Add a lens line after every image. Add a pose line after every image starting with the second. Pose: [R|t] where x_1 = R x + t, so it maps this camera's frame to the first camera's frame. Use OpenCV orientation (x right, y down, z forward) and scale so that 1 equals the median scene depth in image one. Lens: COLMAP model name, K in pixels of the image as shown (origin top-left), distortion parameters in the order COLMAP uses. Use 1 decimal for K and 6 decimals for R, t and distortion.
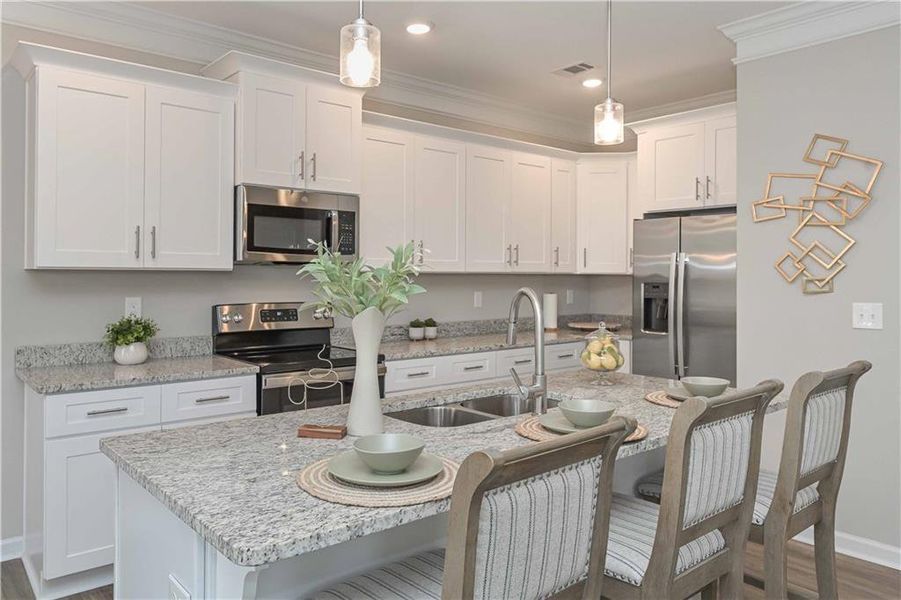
lens RADIAL K [[644.6, 0, 435.8], [0, 644.6, 273.6], [0, 0, 1]] dist [0.001843, -0.004097]
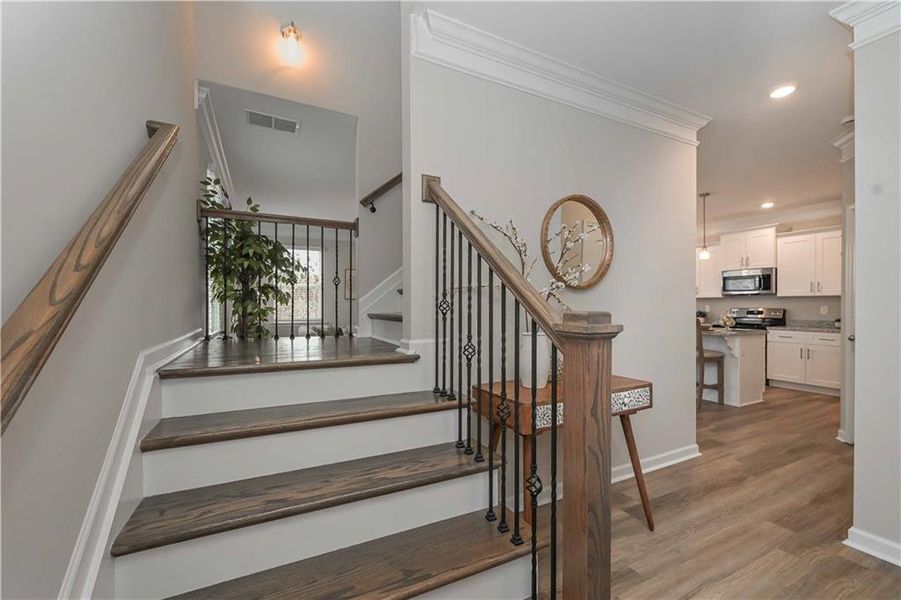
lens RADIAL K [[362.5, 0, 446.7], [0, 362.5, 304.8], [0, 0, 1]] dist [0.000578, -0.000335]
pose [[-0.251256, -0.005692, -0.967904, 1.892496], [0.000127, 0.999983, -0.005913, 0.045857], [0.967921, -0.001609, -0.251251, 0.080248]]
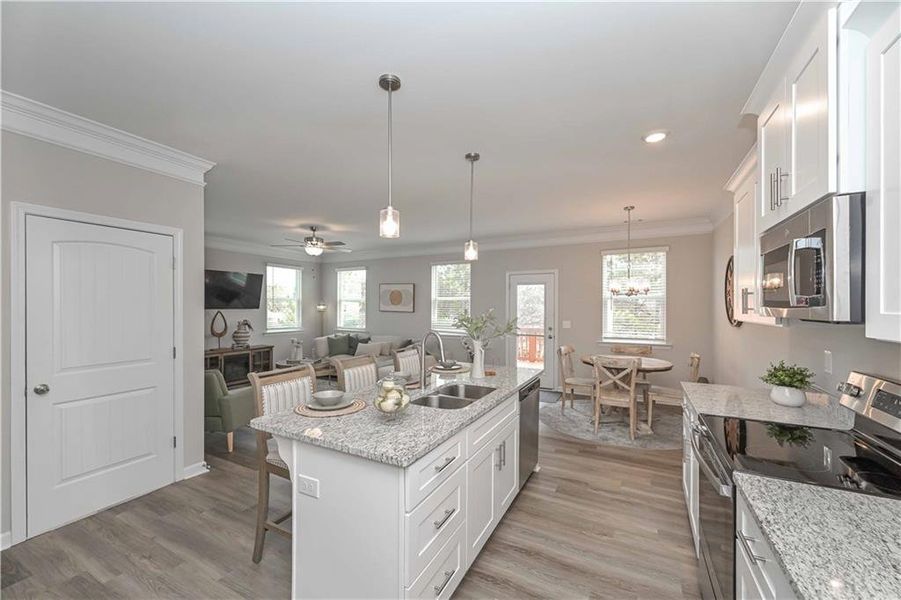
lens RADIAL K [[362.5, 0, 442.4], [0, 362.5, 308.9], [0, 0, 1]] dist [0.000578, -0.000335]
pose [[-0.930259, -0.005311, -0.366864, 0.337931], [-0.006514, 0.999977, 0.002041, -0.028121], [0.366845, 0.004288, -0.930272, 1.319078]]
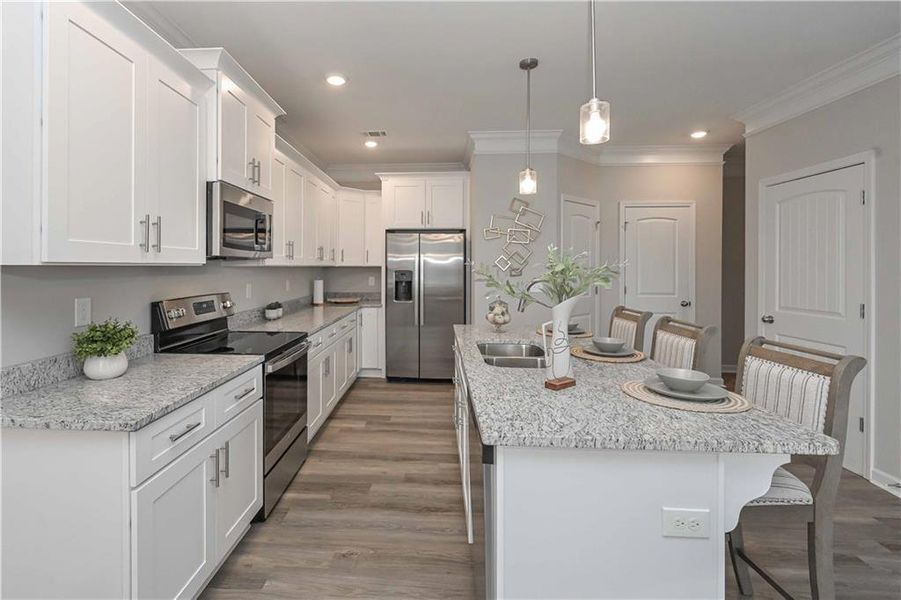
lens RADIAL K [[408.1, 0, 414.0], [0, 408.1, 268.3], [0, 0, 1]] dist [-0.002963, -0.000812]
pose [[0.697536, -0.006816, 0.716518, -0.542284], [0.000217, 0.999957, 0.009302, -0.005870], [-0.716550, -0.006333, 0.697507, 0.324956]]
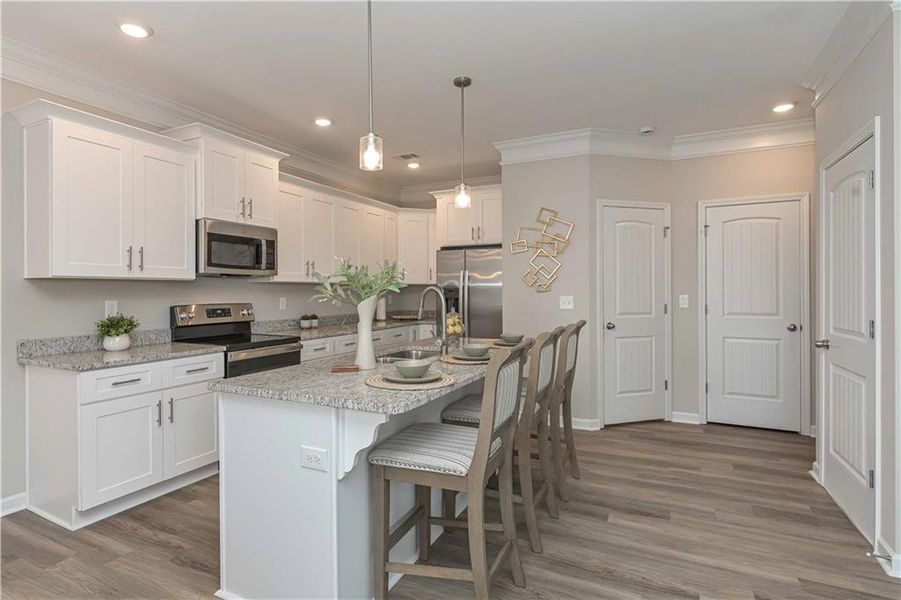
lens RADIAL K [[463.1, 0, 433.7], [0, 463.1, 290.1], [0, 0, 1]] dist [0.001266, -0.000176]
pose [[0.919843, -0.009703, 0.392166, -0.233585], [0.008697, 0.999953, 0.004340, 0.016871], [-0.392190, -0.000582, 0.919884, -0.122371]]
